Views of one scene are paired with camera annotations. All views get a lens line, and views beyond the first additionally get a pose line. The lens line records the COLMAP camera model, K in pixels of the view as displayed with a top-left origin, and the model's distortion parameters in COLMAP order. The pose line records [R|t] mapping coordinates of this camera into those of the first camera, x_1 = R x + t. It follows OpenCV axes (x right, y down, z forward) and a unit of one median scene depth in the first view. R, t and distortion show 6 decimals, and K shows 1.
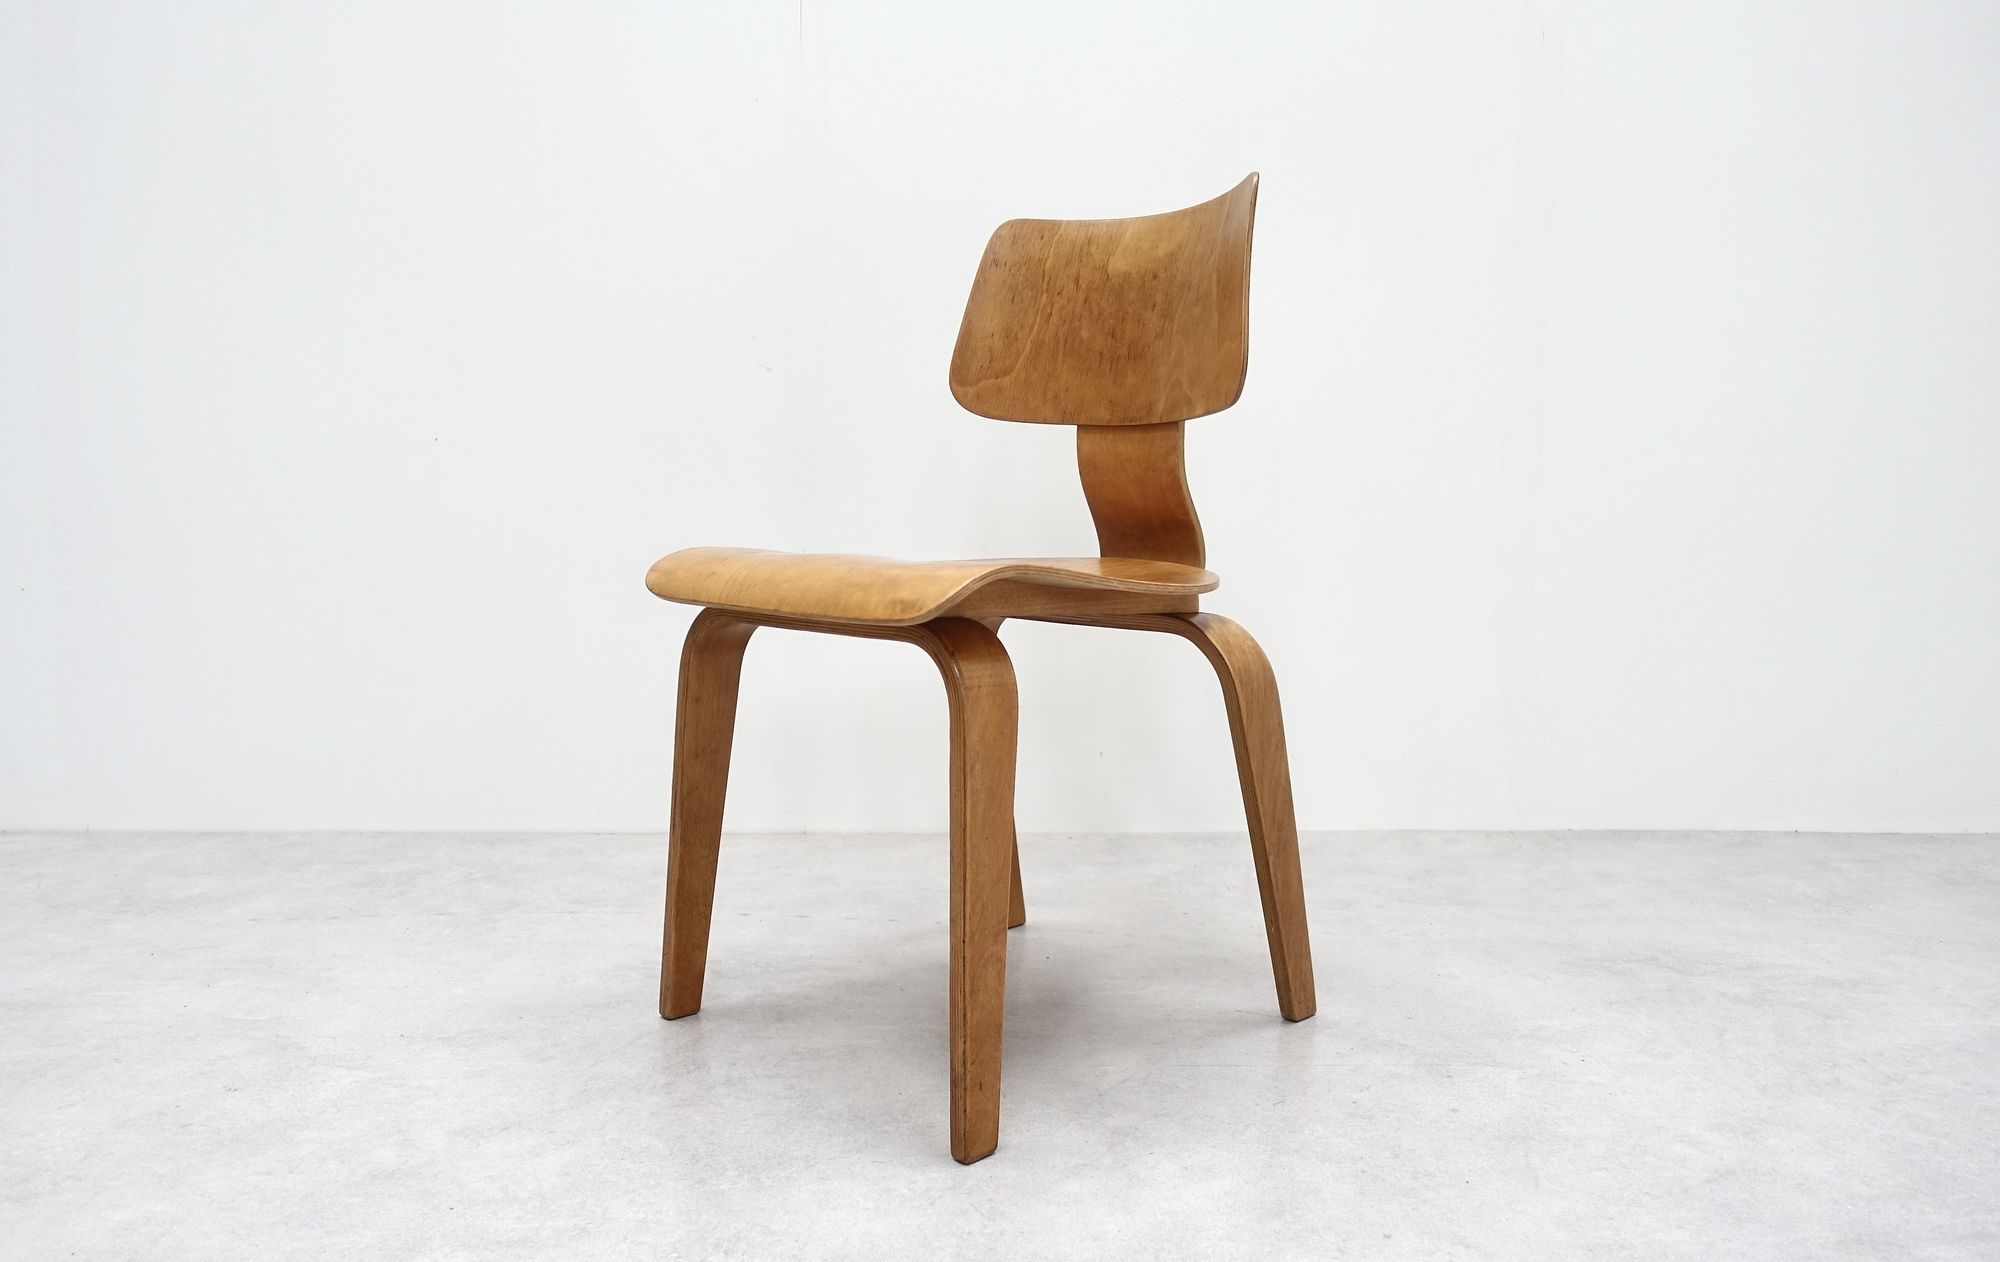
lens RADIAL K [[1485.8, 0, 1000.0], [0, 1485.8, 631.0], [0, 0, 1]] dist [0.007147, 0.000512]
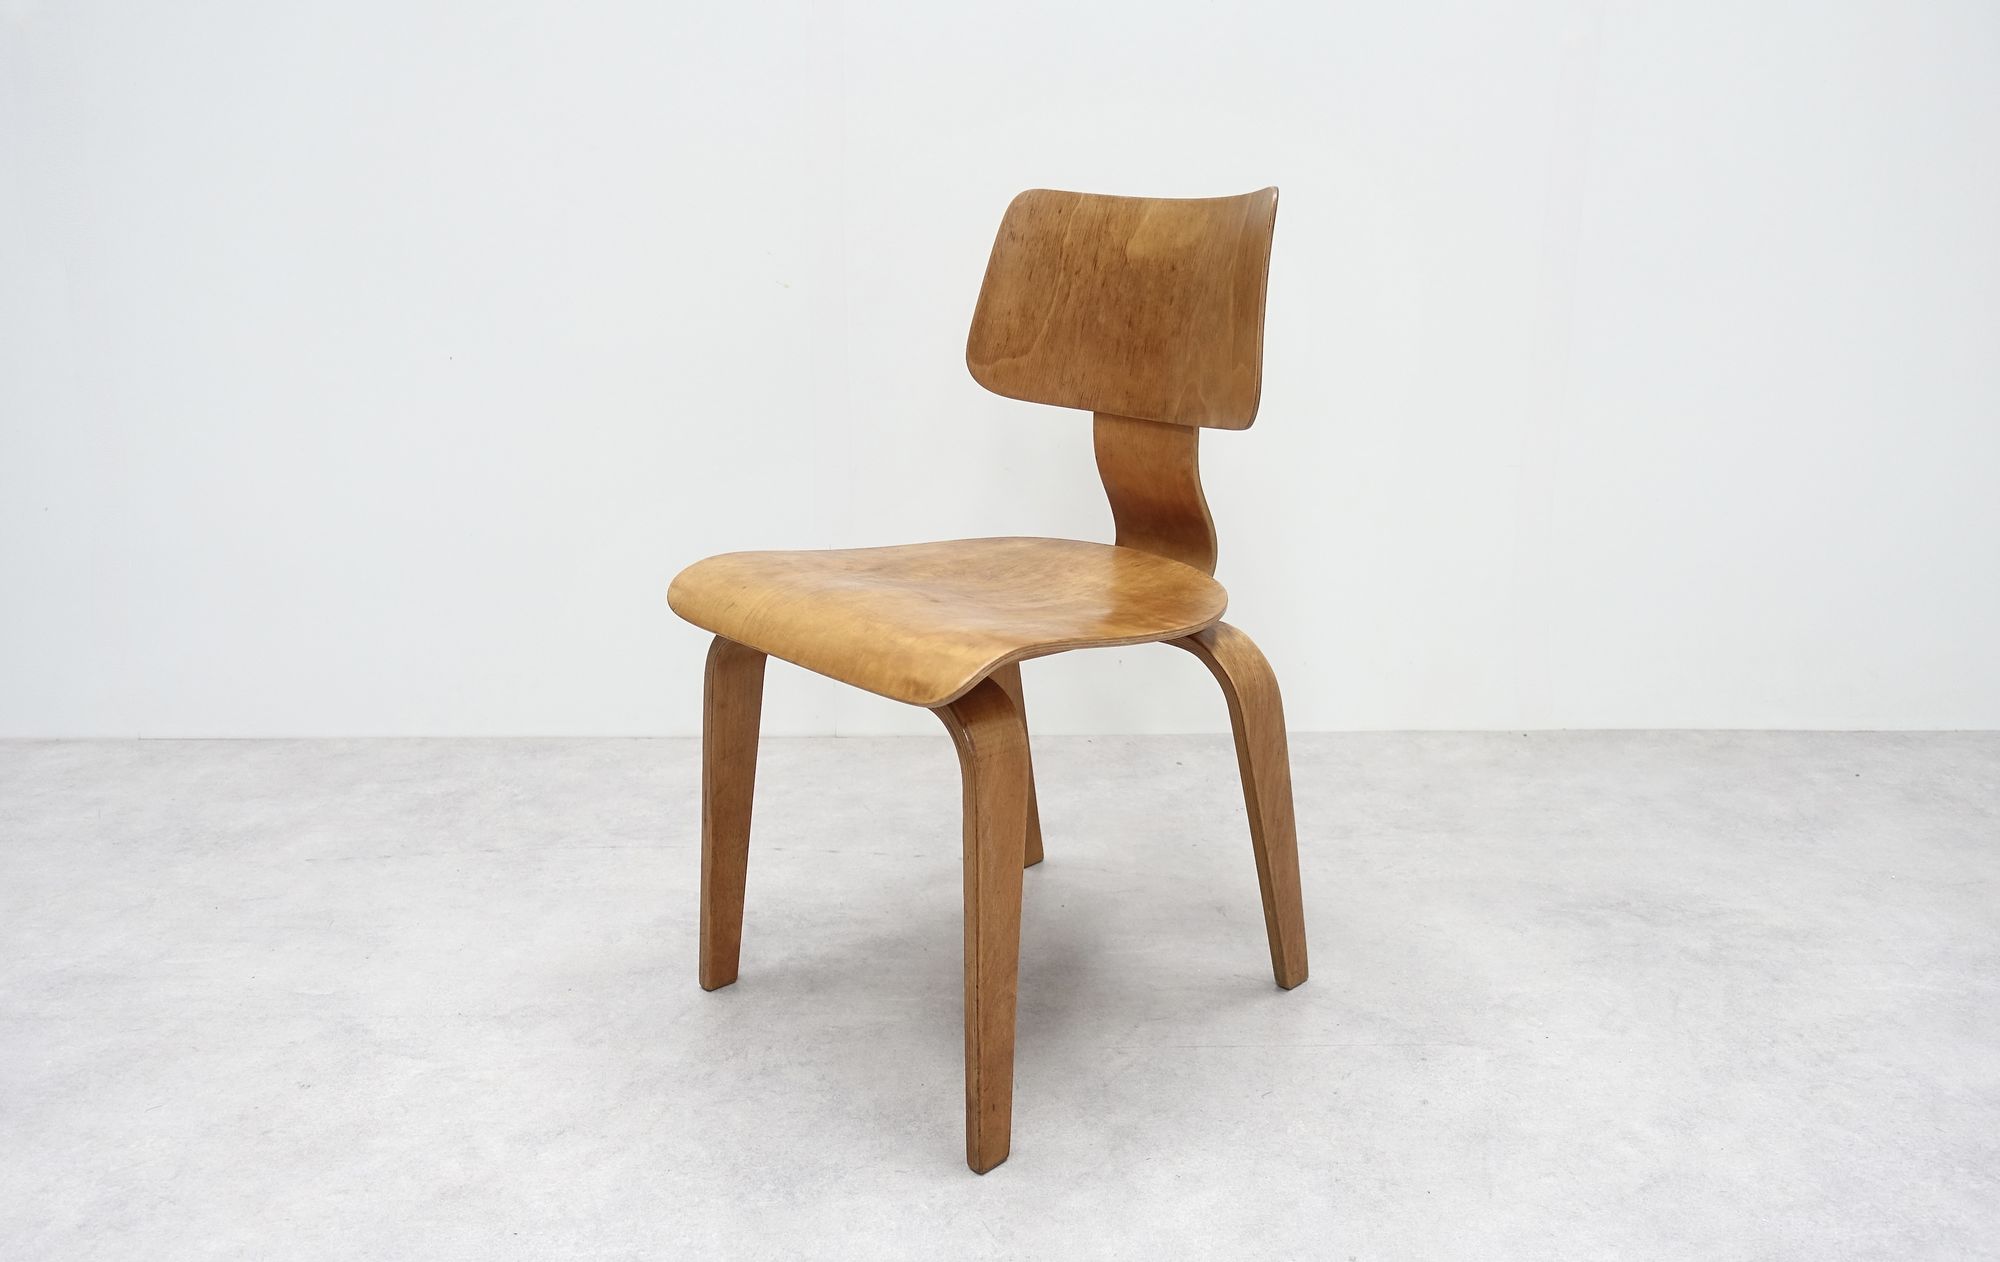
lens RADIAL K [[1466.0, 0, 1063.0], [0, 1466.0, 630.9], [0, 0, 1]] dist [0.006558, 0.002587]
pose [[0.999838, 0.000950, 0.017979, 0.014501], [-0.004320, 0.982084, 0.188393, -0.191820], [-0.017478, -0.188440, 0.981929, 0.001071]]
